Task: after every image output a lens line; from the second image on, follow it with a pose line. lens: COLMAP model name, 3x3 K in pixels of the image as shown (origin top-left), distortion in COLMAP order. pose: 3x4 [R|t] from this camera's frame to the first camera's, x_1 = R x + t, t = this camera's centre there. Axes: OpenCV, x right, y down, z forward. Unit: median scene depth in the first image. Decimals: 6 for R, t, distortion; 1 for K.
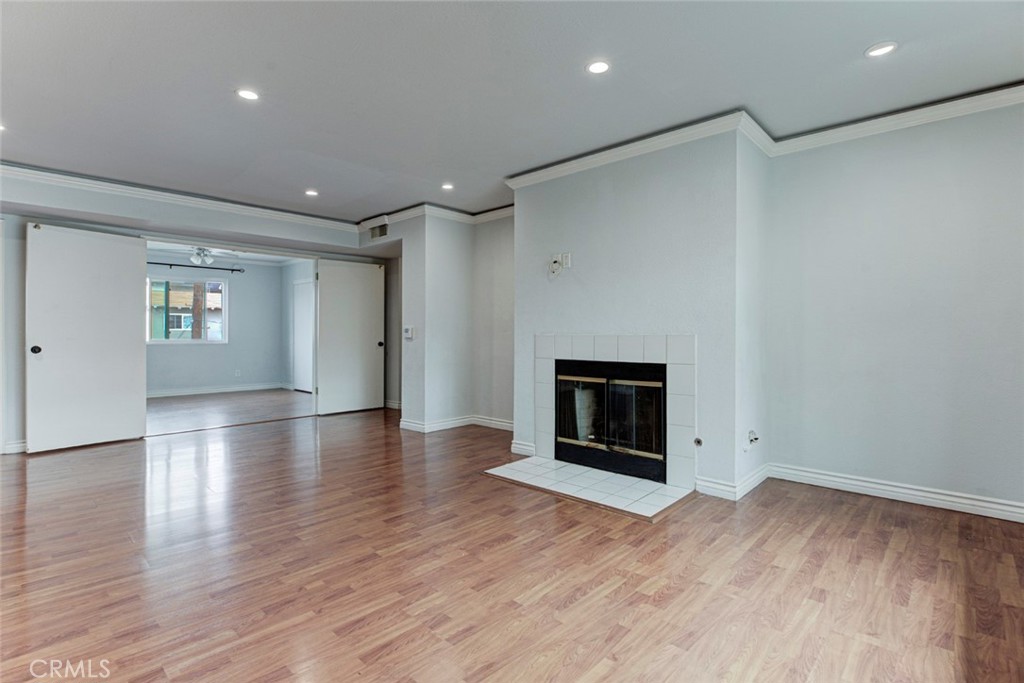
lens RADIAL K [[479.6, 0, 507.9], [0, 479.6, 341.9], [0, 0, 1]] dist [0.001059, -0.001290]
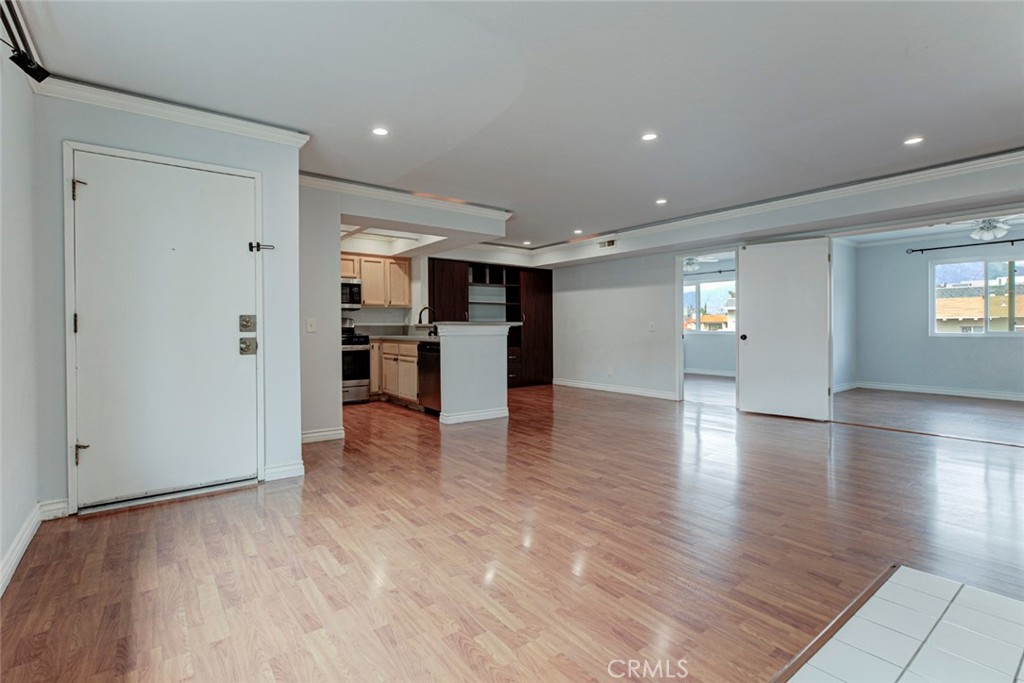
lens RADIAL K [[479.6, 0, 498.0], [0, 479.6, 322.6], [0, 0, 1]] dist [0.001059, -0.001290]
pose [[-0.170172, -0.012500, -0.985335, 0.915112], [-0.012603, 0.999865, -0.010508, -0.005488], [0.985334, 0.010630, -0.170307, 0.970241]]
